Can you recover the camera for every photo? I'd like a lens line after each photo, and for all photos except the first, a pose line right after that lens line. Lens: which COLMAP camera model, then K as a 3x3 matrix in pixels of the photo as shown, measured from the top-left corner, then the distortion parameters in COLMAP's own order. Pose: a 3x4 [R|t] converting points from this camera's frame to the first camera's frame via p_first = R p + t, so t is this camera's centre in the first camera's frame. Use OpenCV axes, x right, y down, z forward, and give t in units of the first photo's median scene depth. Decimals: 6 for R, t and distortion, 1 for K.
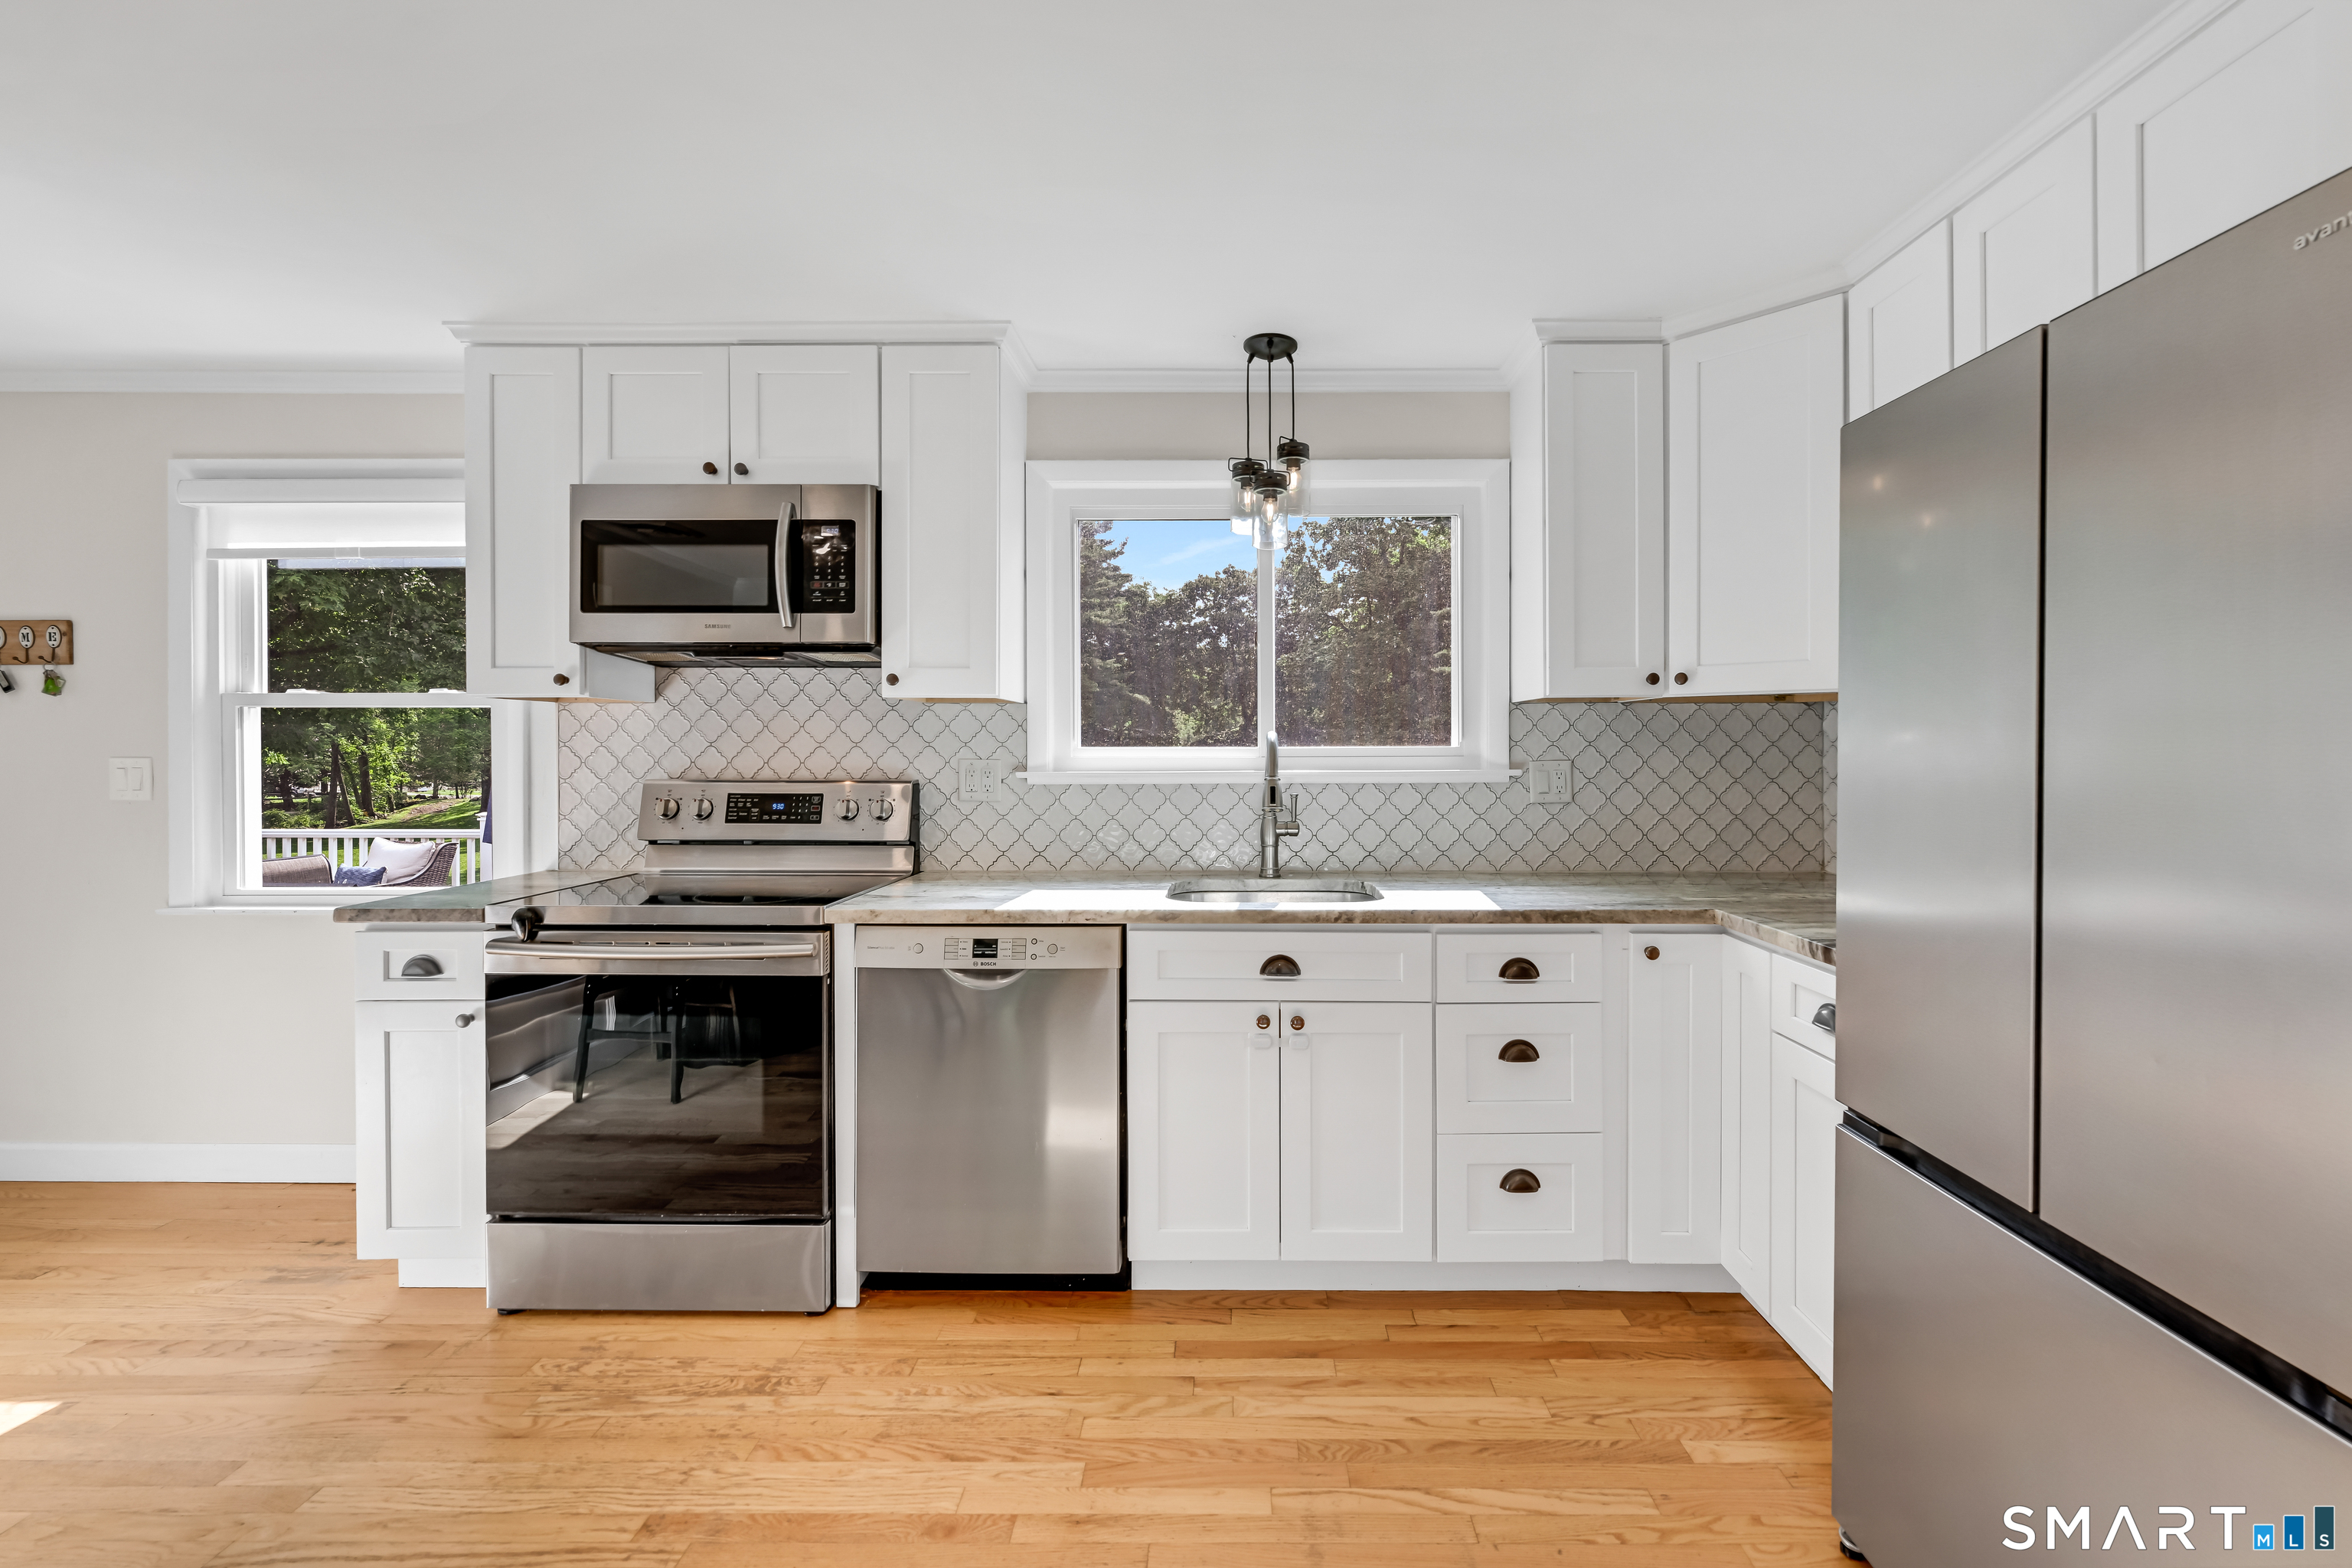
lens RADIAL K [[945.8, 0, 1227.6], [0, 945.8, 752.2], [0, 0, 1]] dist [-0.002088, -0.000332]
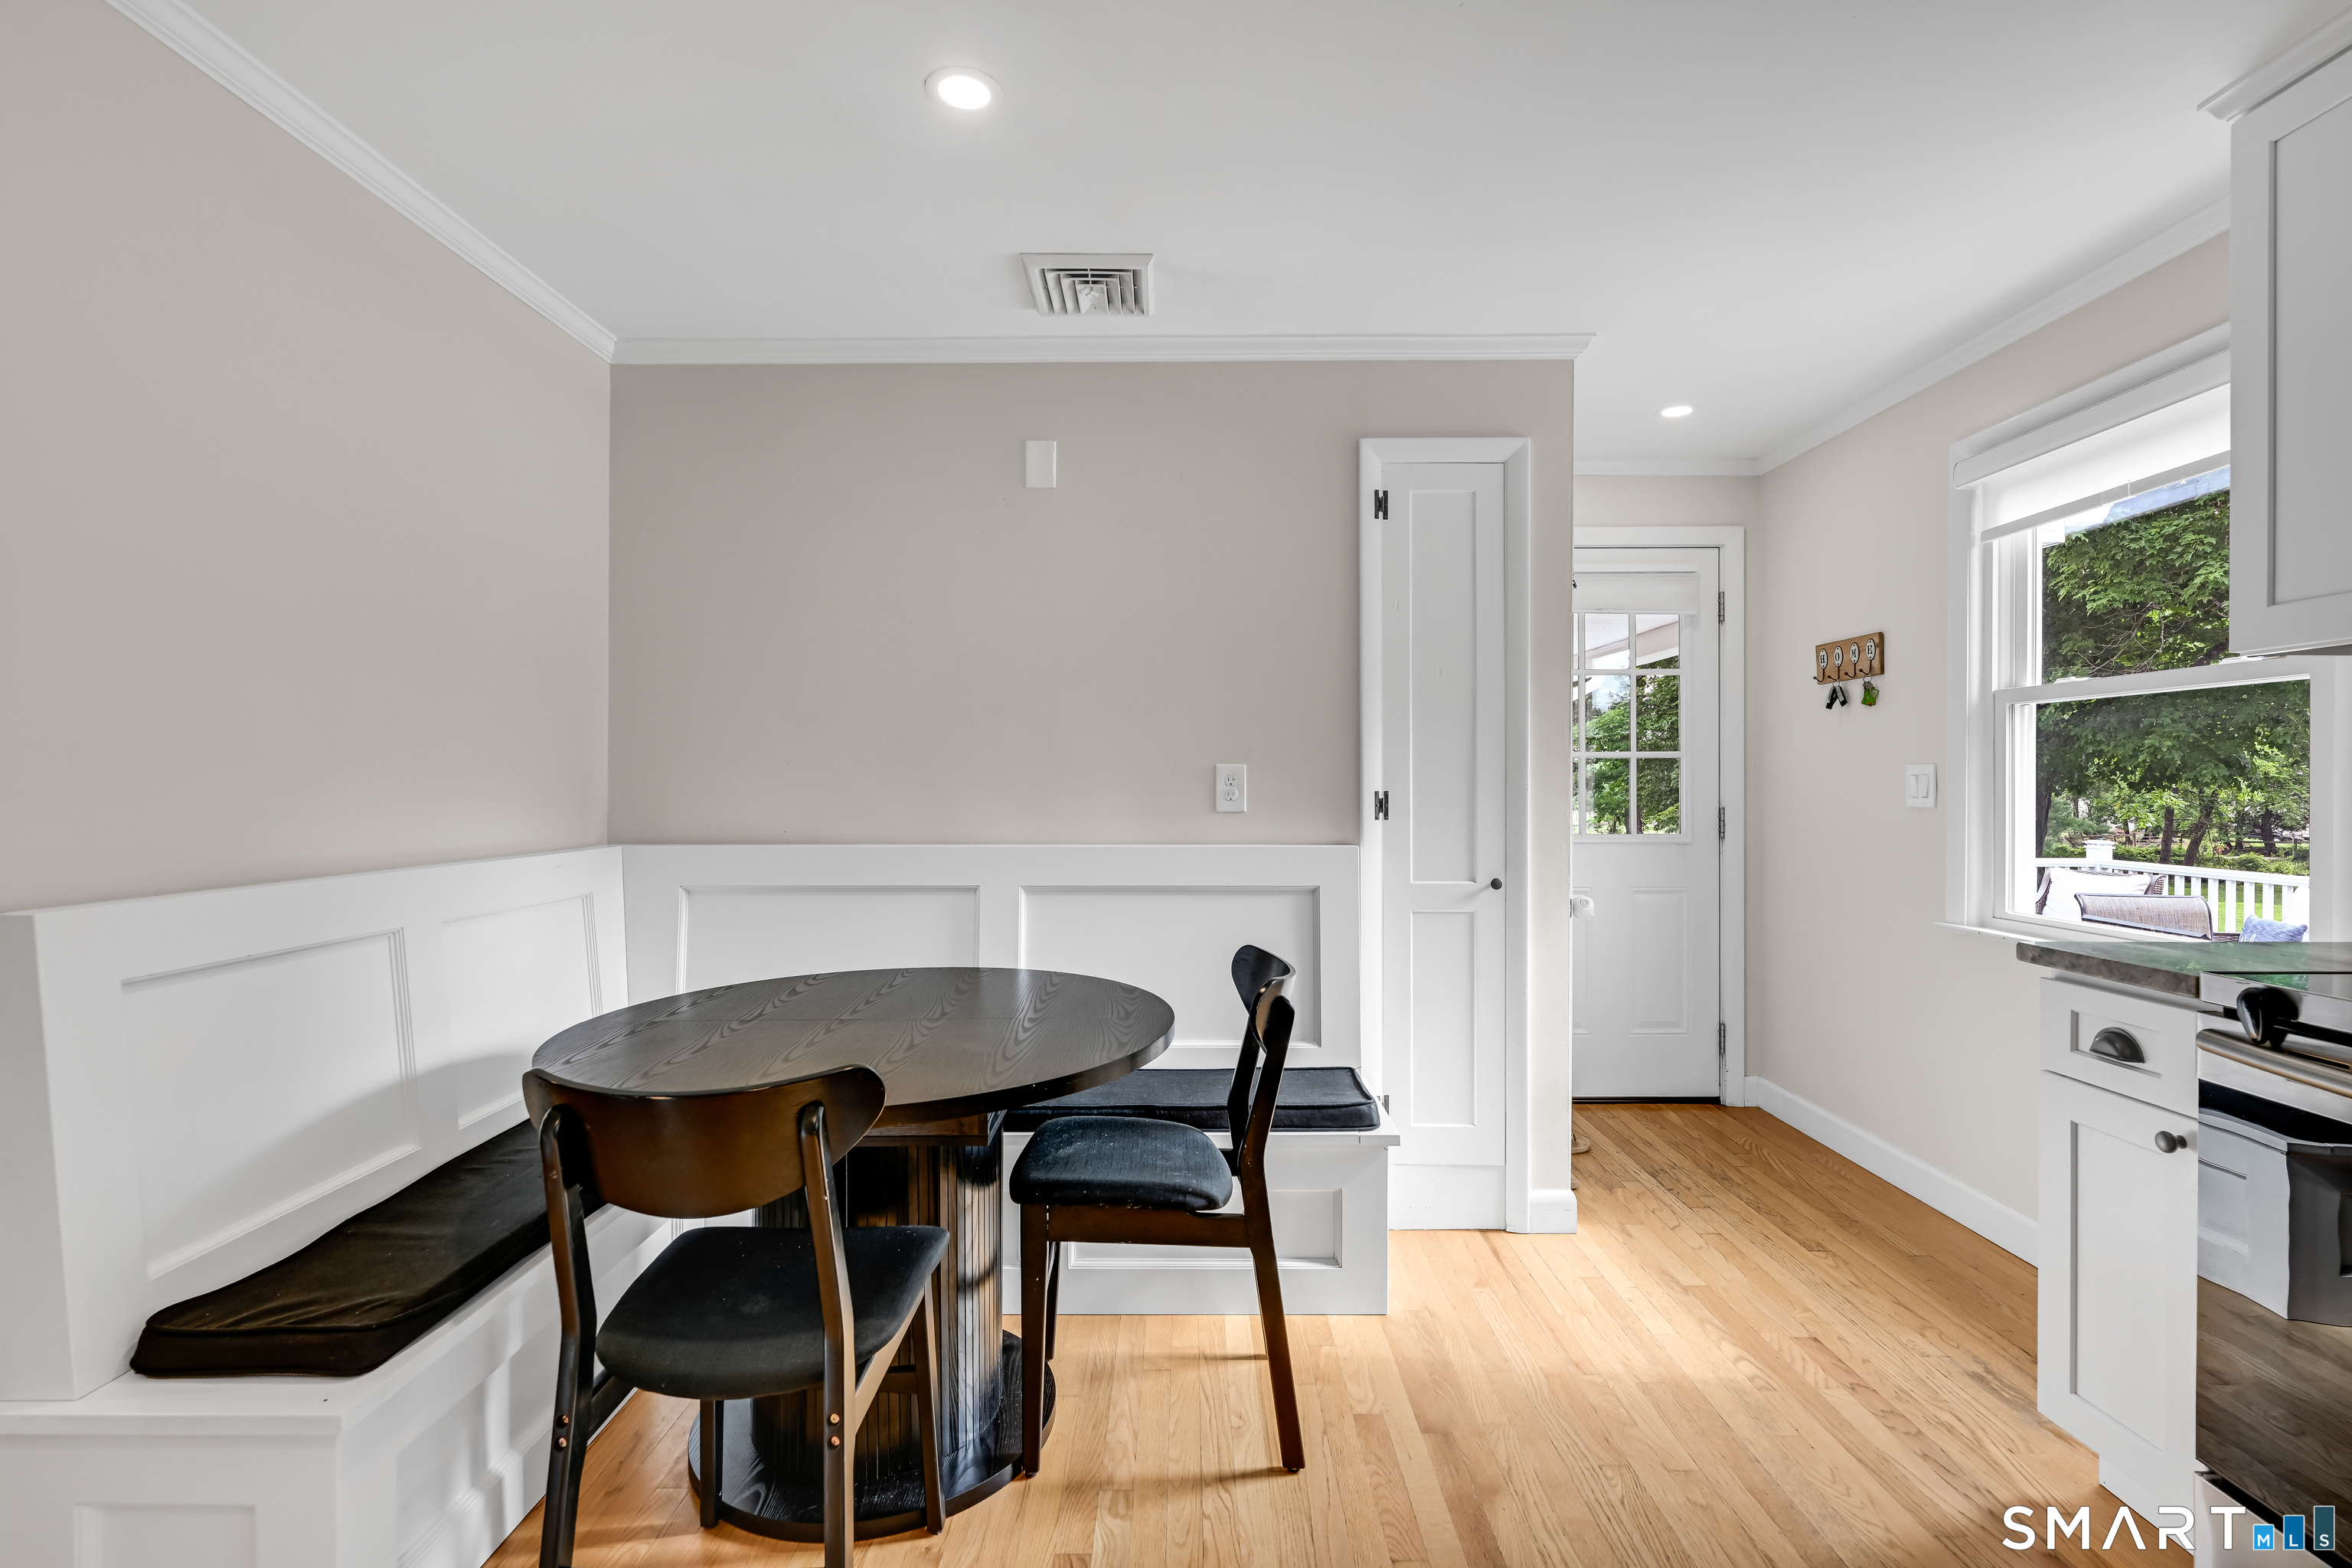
lens RADIAL K [[1070.2, 0, 1175.7], [0, 1070.2, 789.7], [0, 0, 1]] dist [-0.004957, -0.000548]
pose [[-0.010615, 0.005153, -0.999930, -0.067188], [-0.003502, 0.999980, 0.005190, 0.038834], [0.999938, 0.003557, -0.010596, 0.318632]]
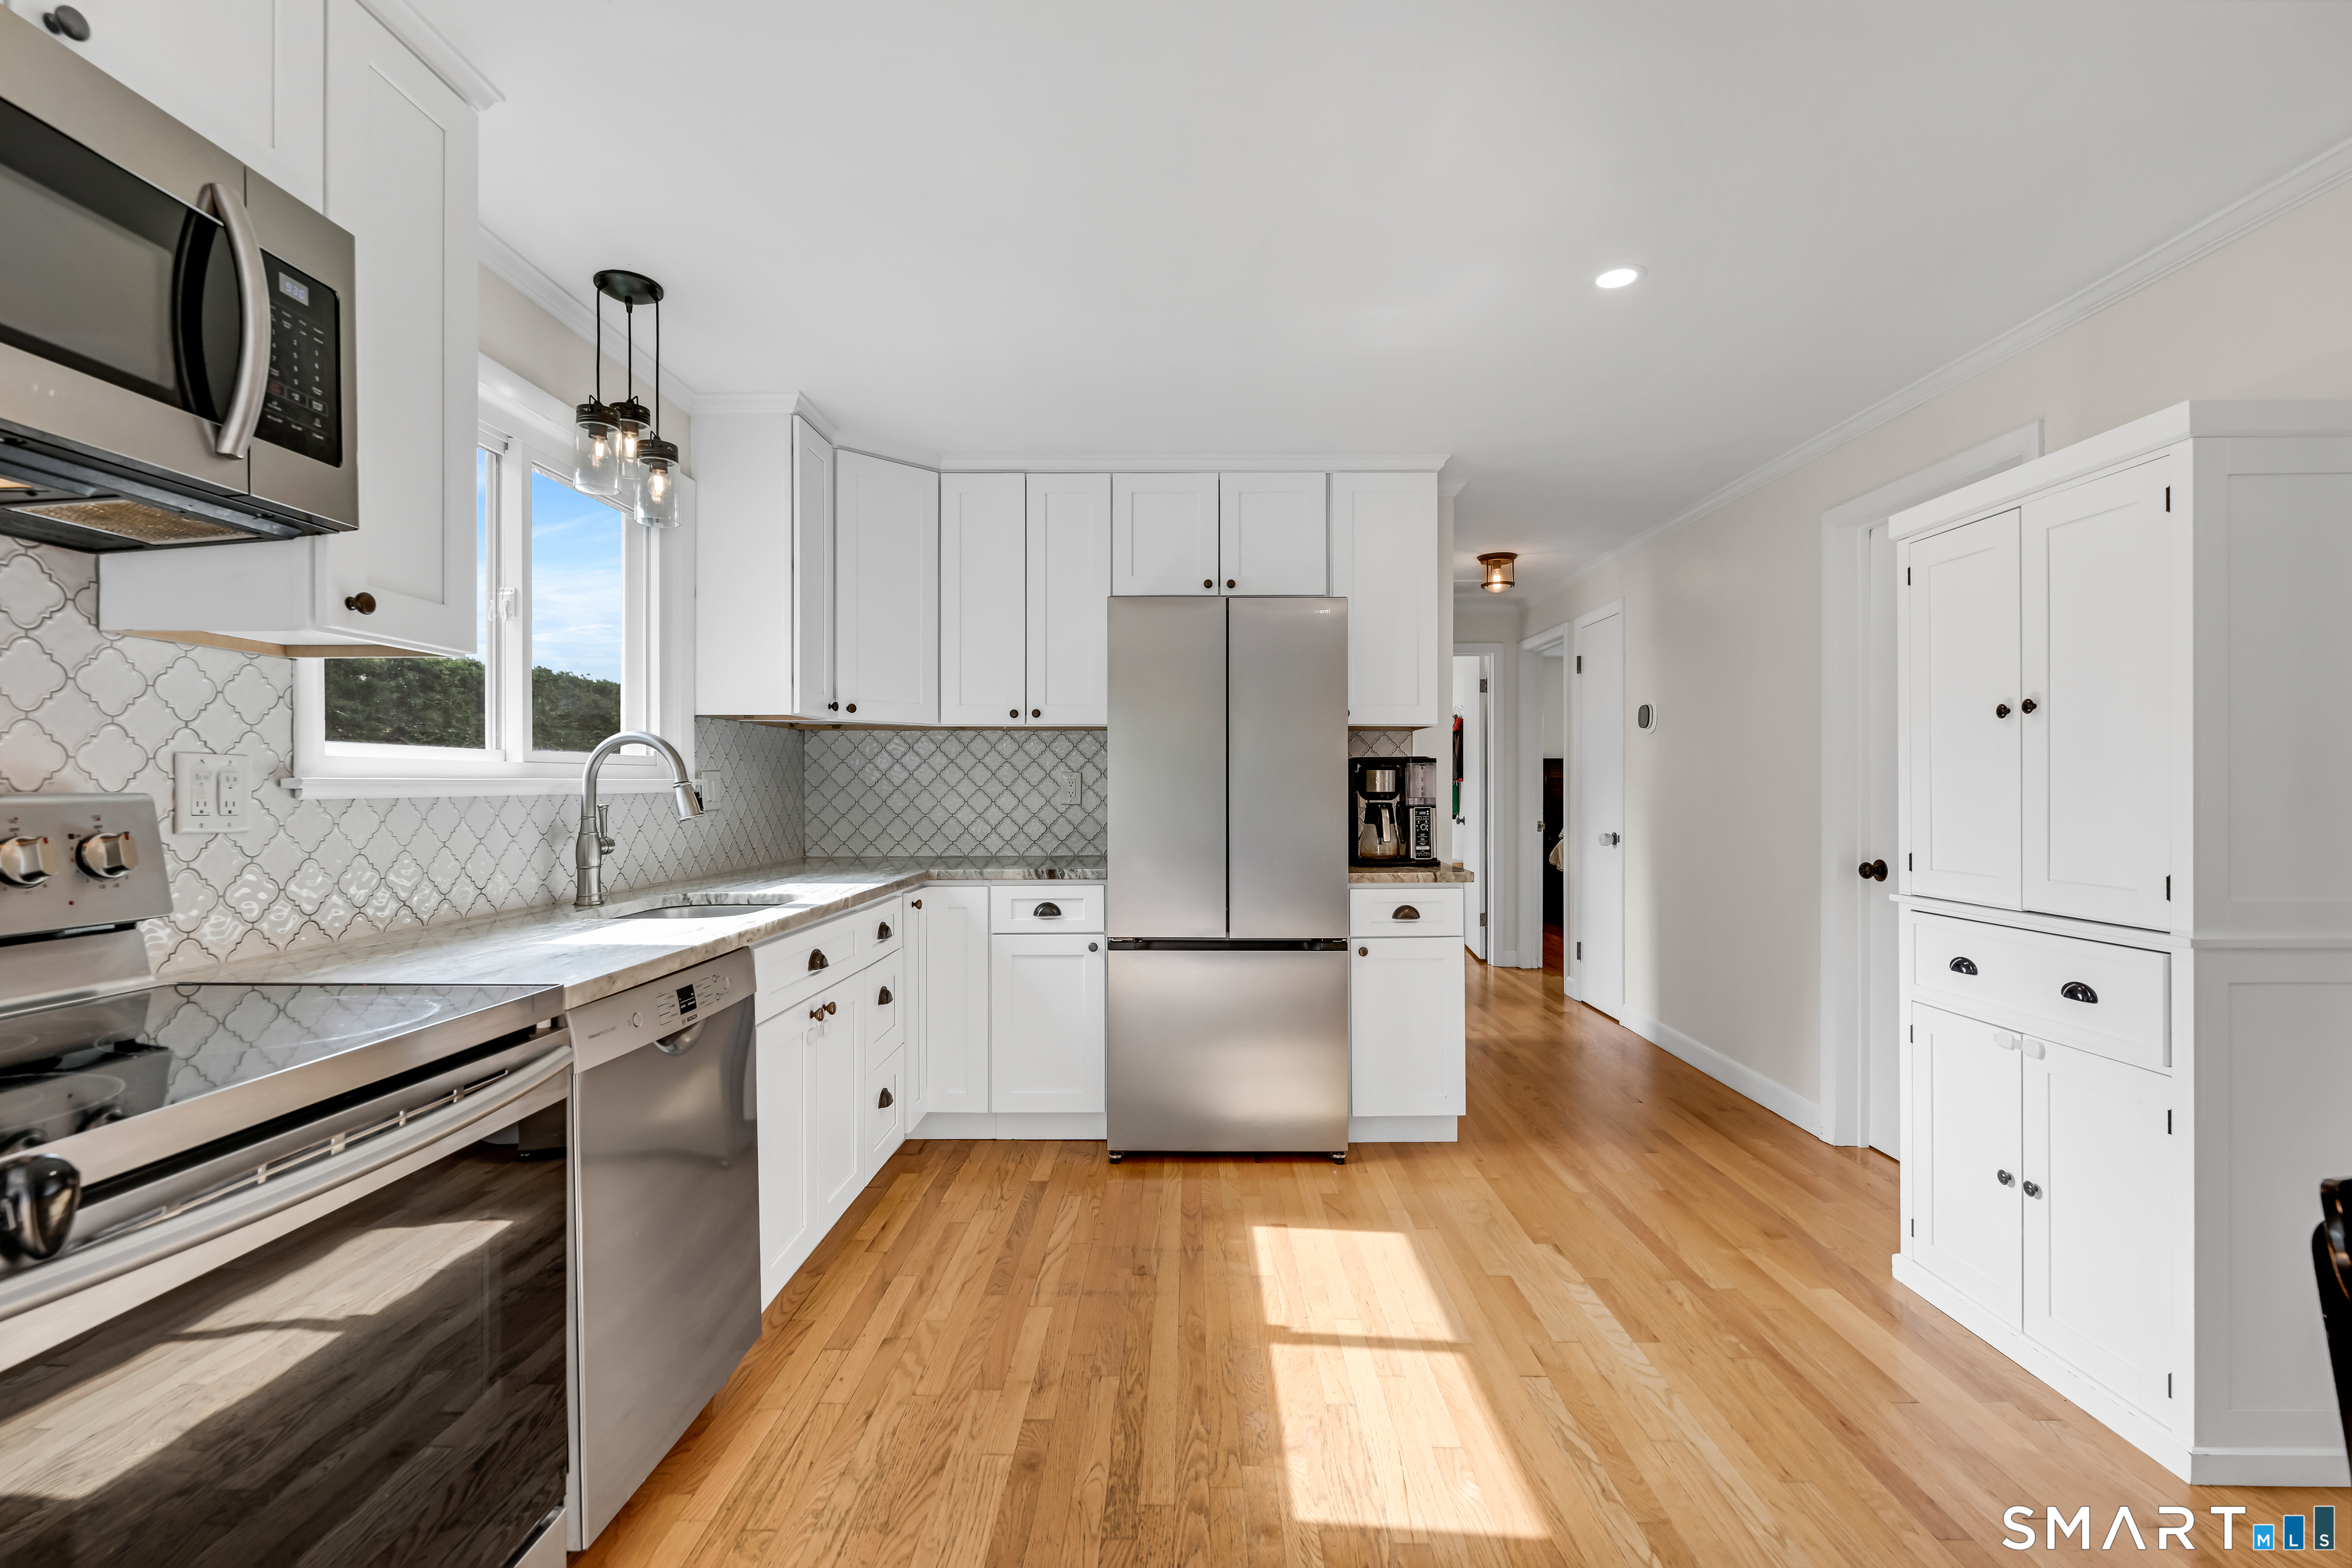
lens RADIAL K [[1048.3, 0, 1167.5], [0, 1048.3, 783.6], [0, 0, 1]] dist [-0.000207, -0.001534]
pose [[0.018764, 0.001090, 0.999823, -1.092607], [0.007165, 0.999974, -0.001225, 0.037487], [-0.999798, 0.007187, 0.018756, 0.593531]]
